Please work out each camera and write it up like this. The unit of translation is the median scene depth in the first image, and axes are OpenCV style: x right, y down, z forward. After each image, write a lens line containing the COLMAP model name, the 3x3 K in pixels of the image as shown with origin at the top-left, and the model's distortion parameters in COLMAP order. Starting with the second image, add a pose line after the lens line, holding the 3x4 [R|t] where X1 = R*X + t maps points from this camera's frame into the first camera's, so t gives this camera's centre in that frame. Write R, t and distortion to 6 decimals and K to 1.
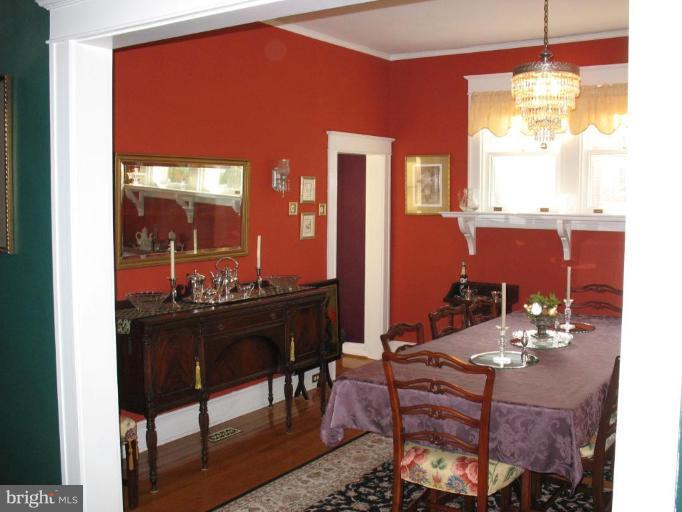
lens RADIAL K [[705.1, 0, 341.0], [0, 705.1, 256.0], [0, 0, 1]] dist [-0.192415, -0.000342]
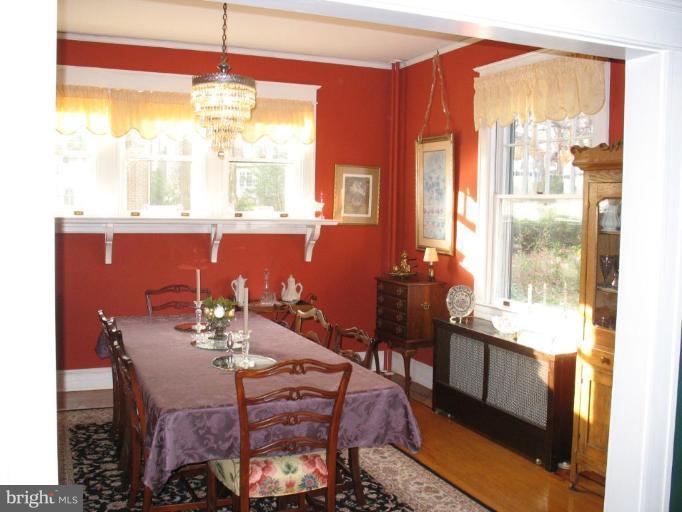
lens RADIAL K [[712.2, 0, 341.0], [0, 712.2, 256.0], [0, 0, 1]] dist [-0.242105, -0.004304]
pose [[0.529642, -0.053919, 0.846506, -0.646296], [0.051585, 0.998178, 0.031304, -0.037655], [-0.846651, 0.027087, 0.531458, 0.375716]]
